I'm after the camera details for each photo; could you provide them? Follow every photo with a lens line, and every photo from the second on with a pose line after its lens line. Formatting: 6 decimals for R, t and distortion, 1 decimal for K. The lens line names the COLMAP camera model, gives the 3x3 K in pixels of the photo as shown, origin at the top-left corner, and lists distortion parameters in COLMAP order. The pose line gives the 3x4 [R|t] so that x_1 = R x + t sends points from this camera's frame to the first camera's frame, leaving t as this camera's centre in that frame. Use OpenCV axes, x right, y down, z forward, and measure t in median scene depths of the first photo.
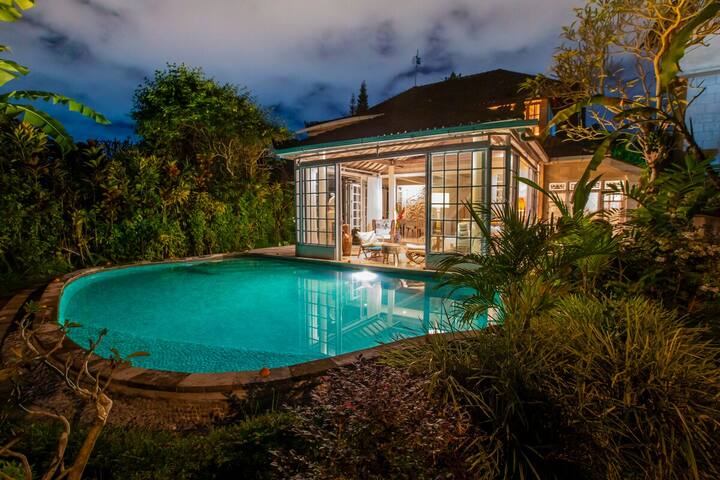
lens RADIAL K [[329.7, 0, 363.9], [0, 329.7, 238.8], [0, 0, 1]] dist [-0.031891, 0.005979]
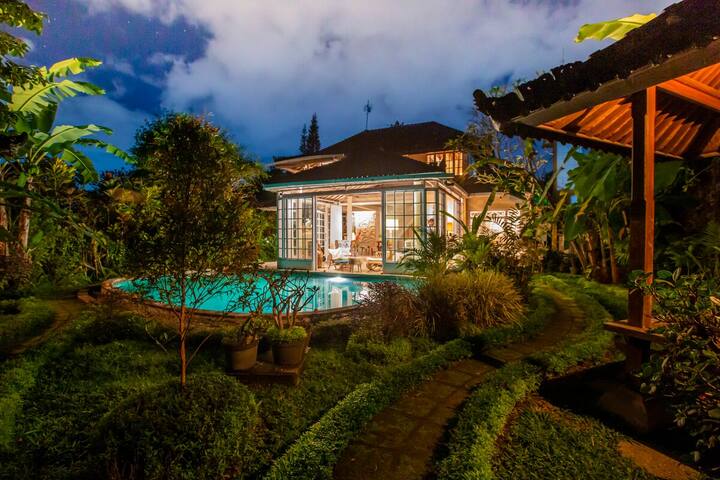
lens RADIAL K [[329.7, 0, 361.8], [0, 329.7, 240.2], [0, 0, 1]] dist [-0.031891, 0.005979]
pose [[0.987483, -0.004014, 0.157675, -0.098052], [0.014468, 0.997767, -0.065211, 0.032523], [-0.157062, 0.066676, 0.985335, -0.299035]]
